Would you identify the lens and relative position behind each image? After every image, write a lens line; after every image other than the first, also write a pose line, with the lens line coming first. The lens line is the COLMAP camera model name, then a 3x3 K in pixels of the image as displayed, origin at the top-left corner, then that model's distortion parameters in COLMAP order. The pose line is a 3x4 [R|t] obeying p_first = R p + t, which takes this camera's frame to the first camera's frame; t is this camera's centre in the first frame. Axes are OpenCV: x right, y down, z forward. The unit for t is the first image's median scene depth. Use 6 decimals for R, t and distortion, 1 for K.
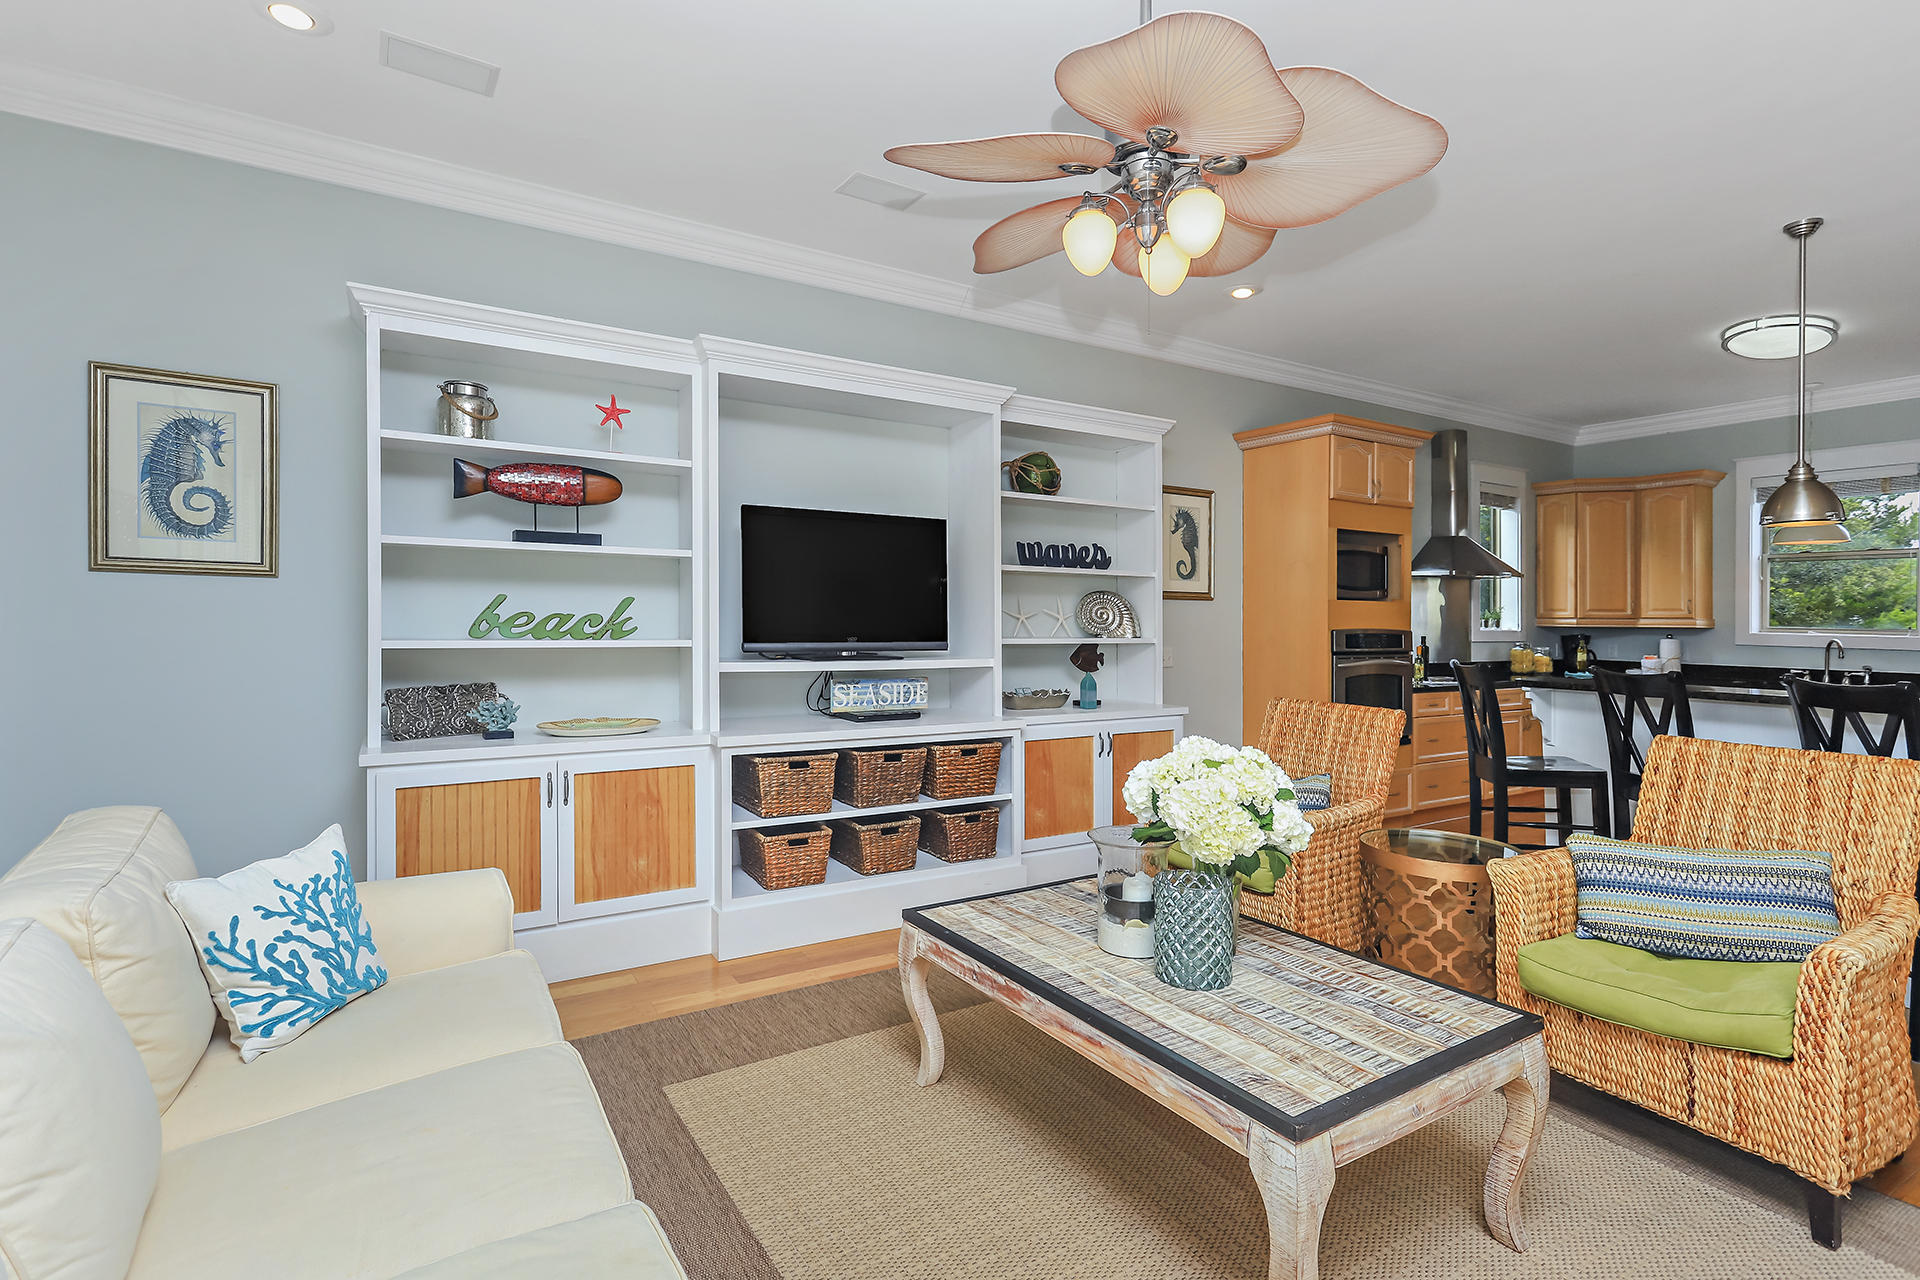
lens RADIAL K [[1022.8, 0, 937.6], [0, 1022.8, 586.8], [0, 0, 1]] dist [0.000931, 0.000333]
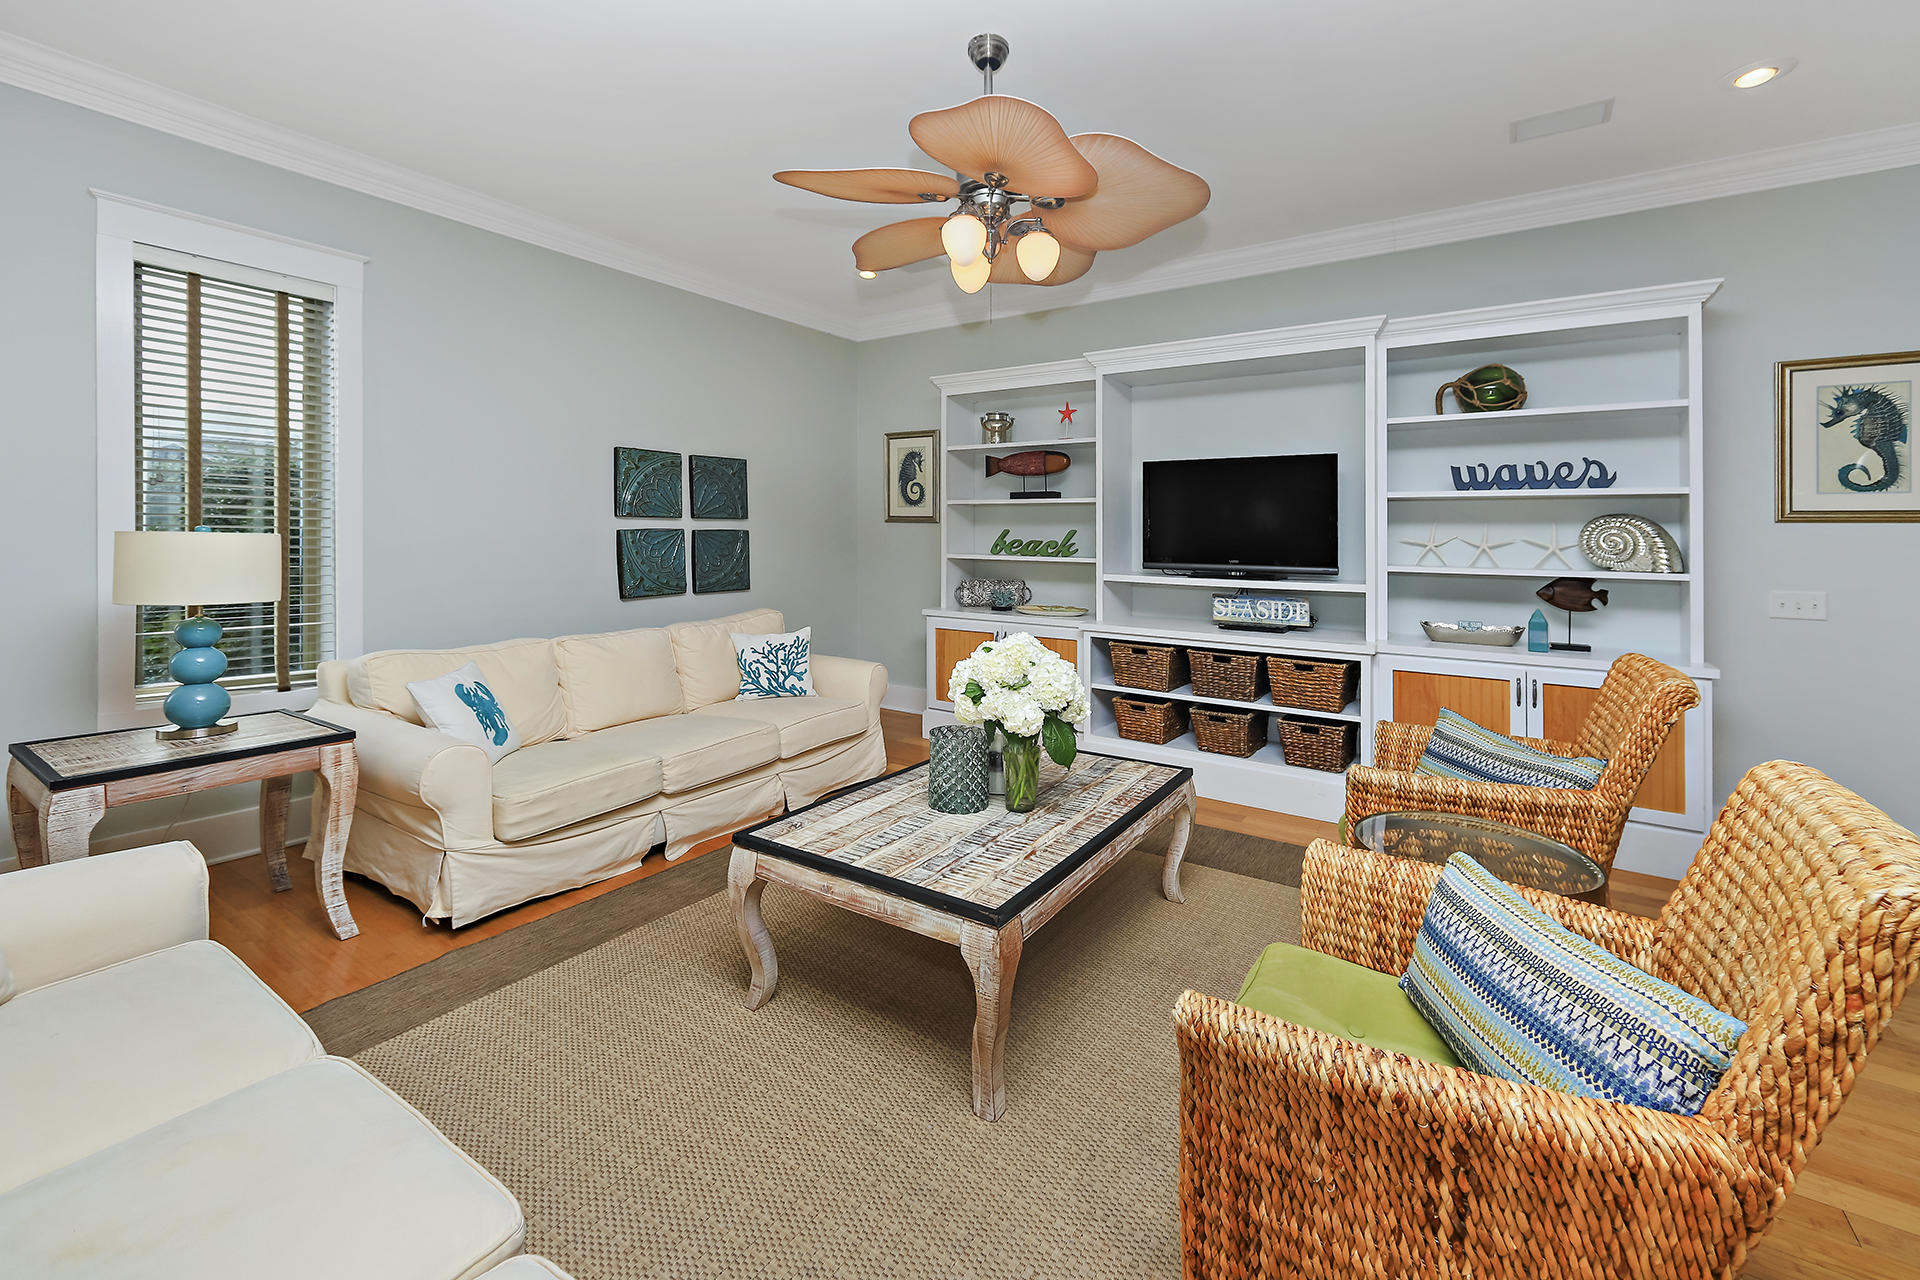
lens RADIAL K [[771.8, 0, 922.6], [0, 771.8, 534.6], [0, 0, 1]] dist [-0.001046, -0.000149]
pose [[0.367829, -0.010879, -0.929830, 0.599667], [0.016691, 0.999848, -0.005095, 0.016071], [0.929744, -0.013646, 0.367955, 0.298943]]
